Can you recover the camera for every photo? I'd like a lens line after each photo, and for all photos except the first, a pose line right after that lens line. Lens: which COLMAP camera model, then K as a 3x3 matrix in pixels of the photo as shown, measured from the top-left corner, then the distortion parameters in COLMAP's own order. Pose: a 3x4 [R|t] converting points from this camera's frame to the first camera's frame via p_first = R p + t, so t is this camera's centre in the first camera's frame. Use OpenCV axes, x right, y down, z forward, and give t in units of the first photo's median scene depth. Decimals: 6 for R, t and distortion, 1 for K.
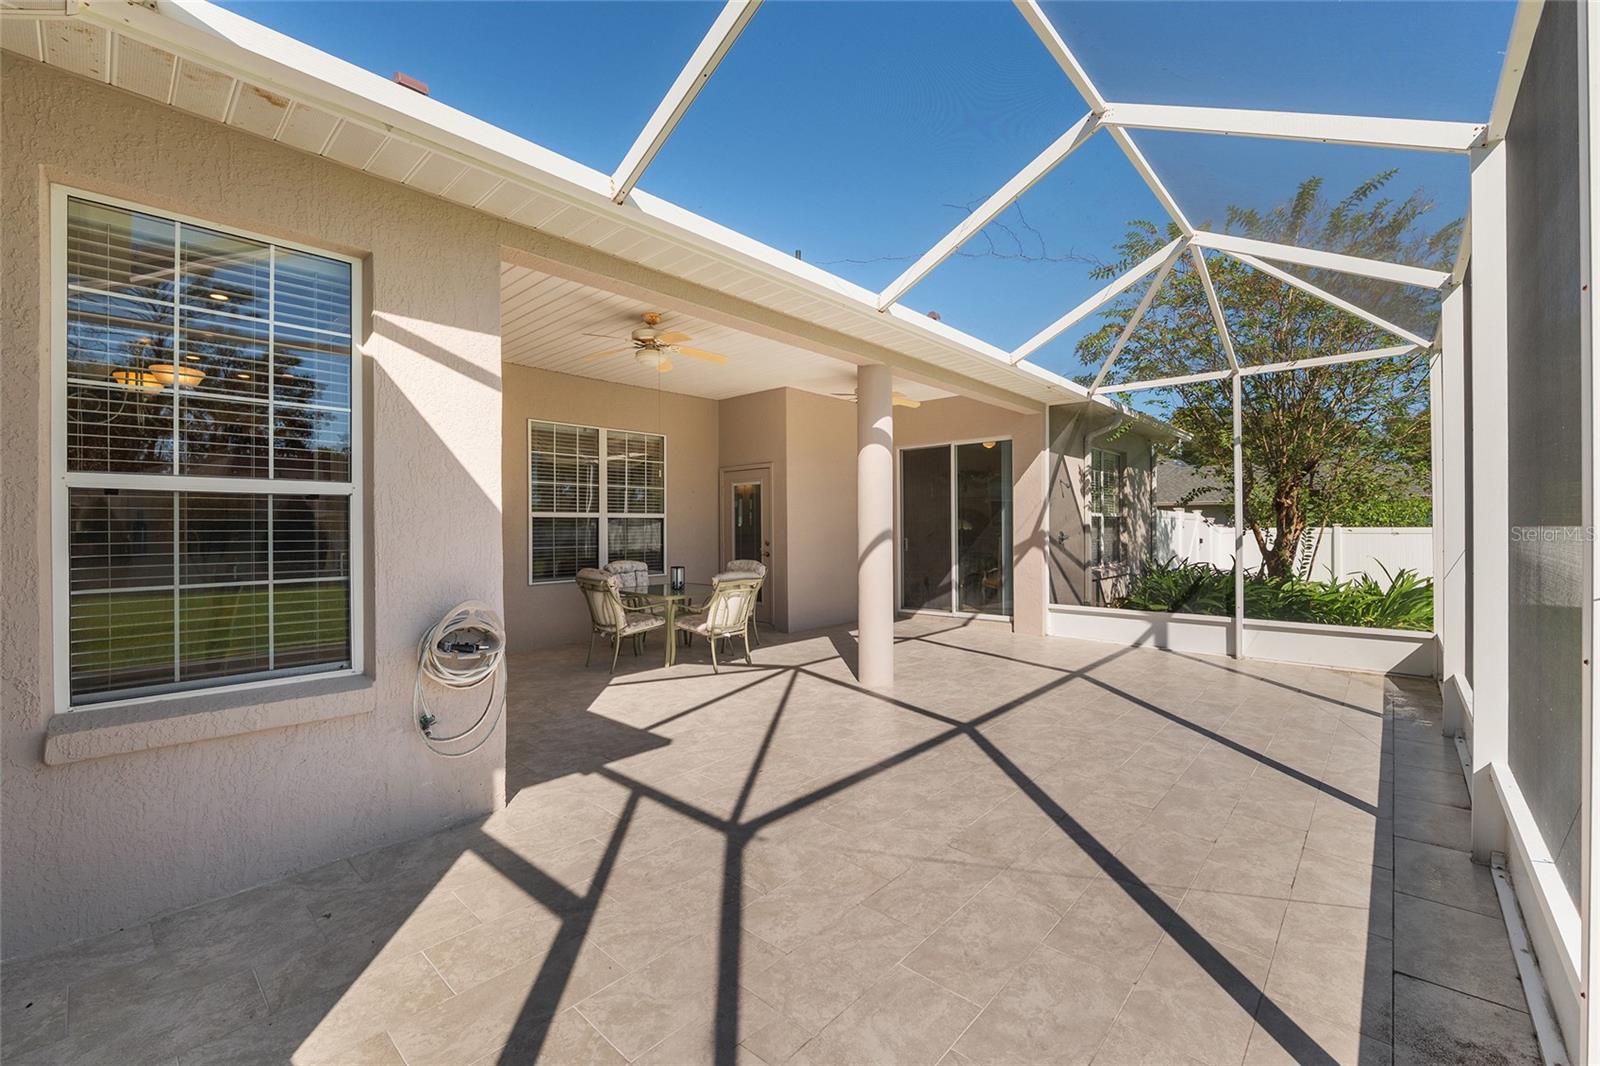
lens RADIAL K [[658.9, 0, 802.3], [0, 658.9, 529.5], [0, 0, 1]] dist [-0.009721, 0.000133]
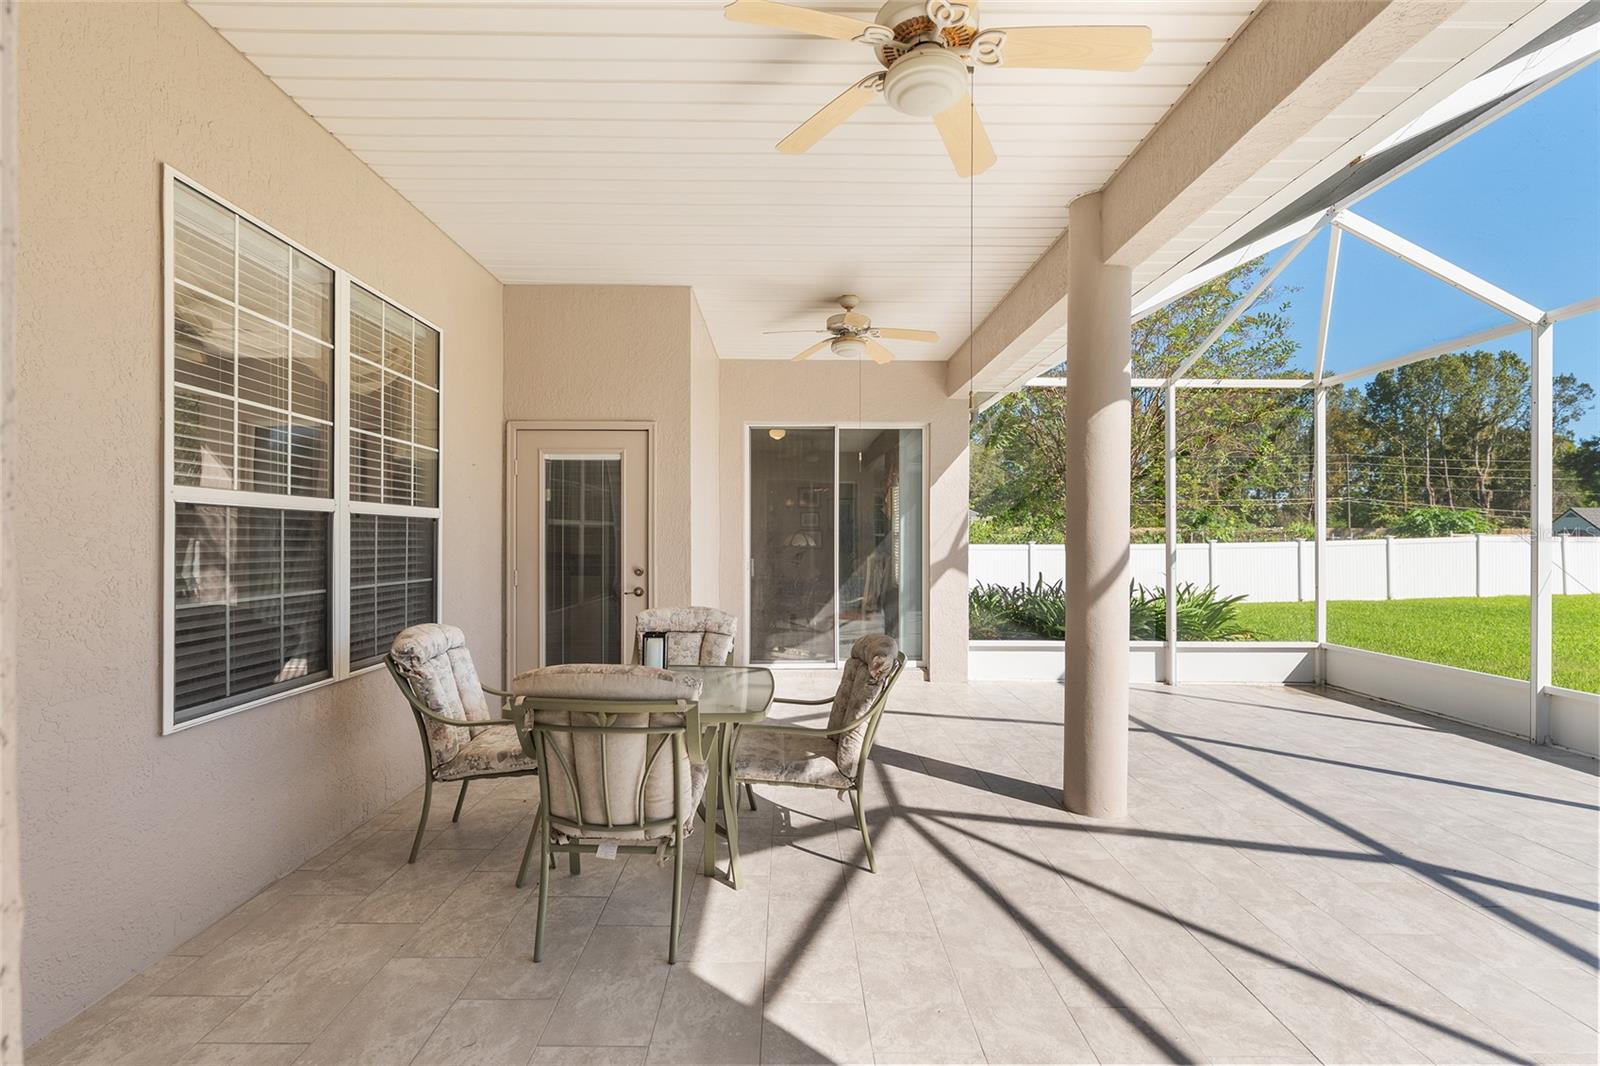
lens RADIAL K [[735.0, 0, 800.6], [0, 735.0, 537.8], [0, 0, 1]] dist [-0.002316, -0.000491]
pose [[0.735826, 0.009638, 0.677102, -0.506056], [-0.005109, 0.999949, -0.008681, -0.002486], [-0.677151, 0.002929, 0.735838, 0.665559]]
